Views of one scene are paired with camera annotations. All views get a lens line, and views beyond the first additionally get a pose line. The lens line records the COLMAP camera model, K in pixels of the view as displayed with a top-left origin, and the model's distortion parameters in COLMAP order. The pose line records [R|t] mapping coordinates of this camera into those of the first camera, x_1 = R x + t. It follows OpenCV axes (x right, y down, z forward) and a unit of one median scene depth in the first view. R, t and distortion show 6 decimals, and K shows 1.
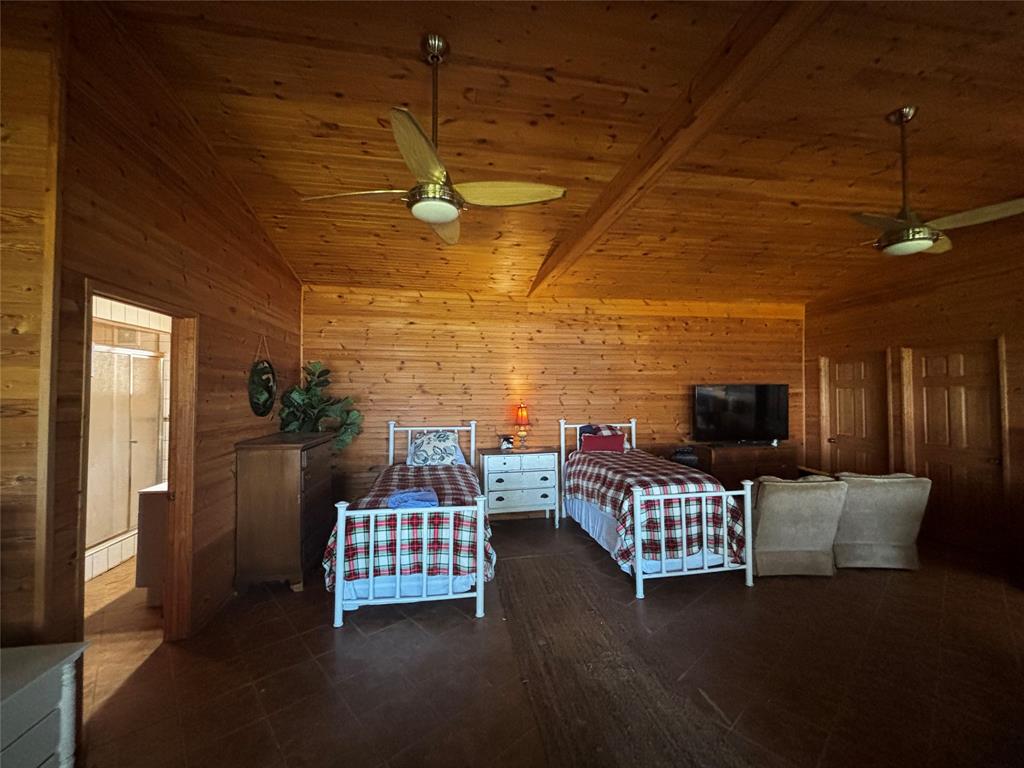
lens RADIAL K [[408.5, 0, 510.6], [0, 408.5, 383.3], [0, 0, 1]] dist [-0.003641, -0.000042]
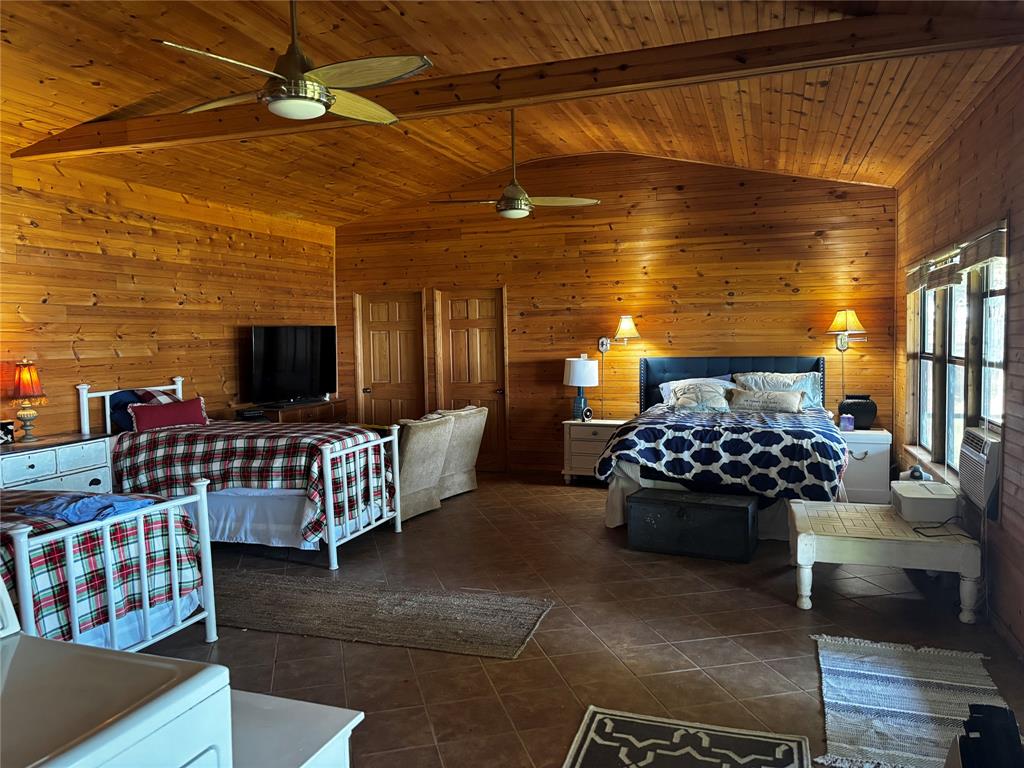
lens RADIAL K [[766.2, 0, 511.6], [0, 766.2, 384.6], [0, 0, 1]] dist [0.041650, -0.002977]
pose [[0.472590, -0.062532, 0.879061, -0.622329], [-0.002468, 0.997382, 0.072275, 0.009331], [-0.881279, -0.036326, 0.471199, -0.061876]]
